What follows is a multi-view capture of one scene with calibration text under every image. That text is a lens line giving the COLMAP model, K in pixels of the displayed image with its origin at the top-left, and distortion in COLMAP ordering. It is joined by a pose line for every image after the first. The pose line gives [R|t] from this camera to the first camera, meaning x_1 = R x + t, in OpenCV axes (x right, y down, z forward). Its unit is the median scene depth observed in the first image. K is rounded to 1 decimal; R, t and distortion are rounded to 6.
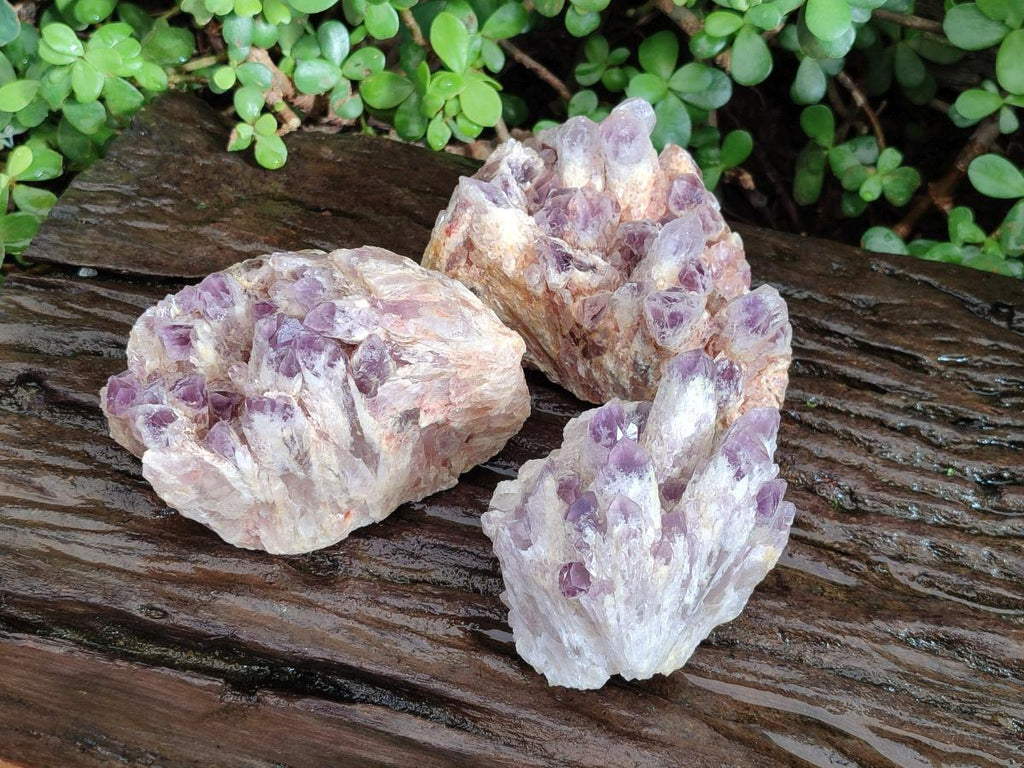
lens RADIAL K [[1641.0, 0, 511.9], [0, 1641.0, 365.1], [0, 0, 1]] dist [0.461547, -3.371026]
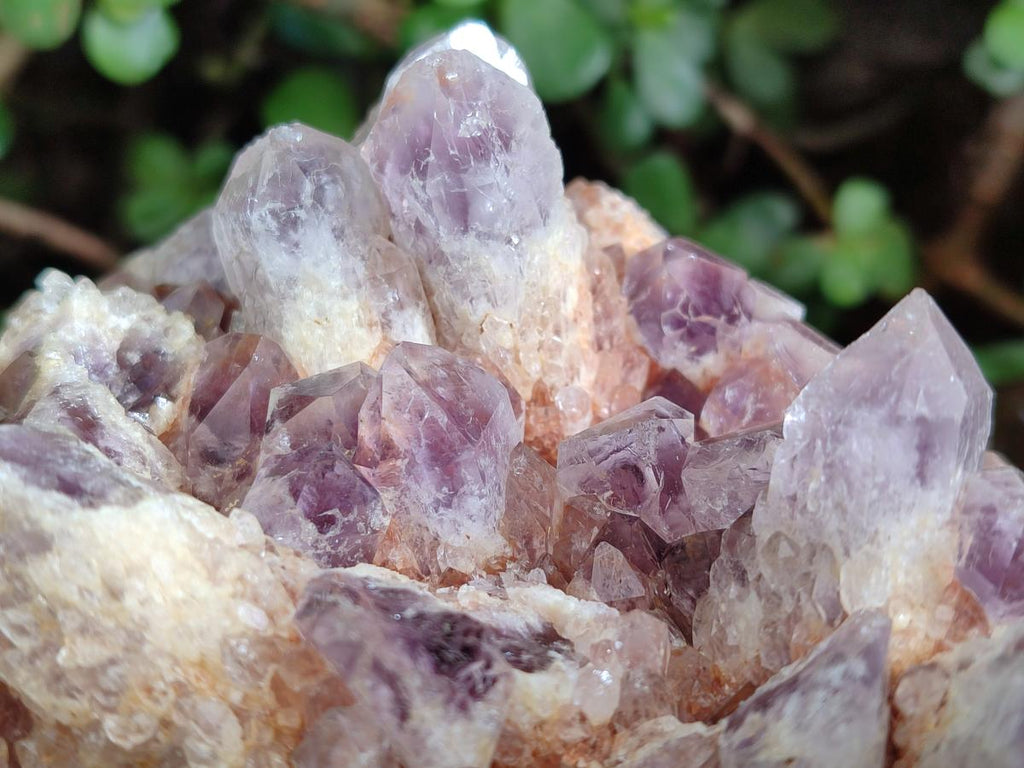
lens RADIAL K [[1641.0, 0, 511.9], [0, 1641.0, 365.1], [0, 0, 1]] dist [0.461547, -3.371026]
pose [[0.918507, -0.255078, 0.302126, -0.018176], [0.303559, 0.944522, -0.125424, -0.066160], [-0.253371, 0.206916, 0.944981, 0.739662]]
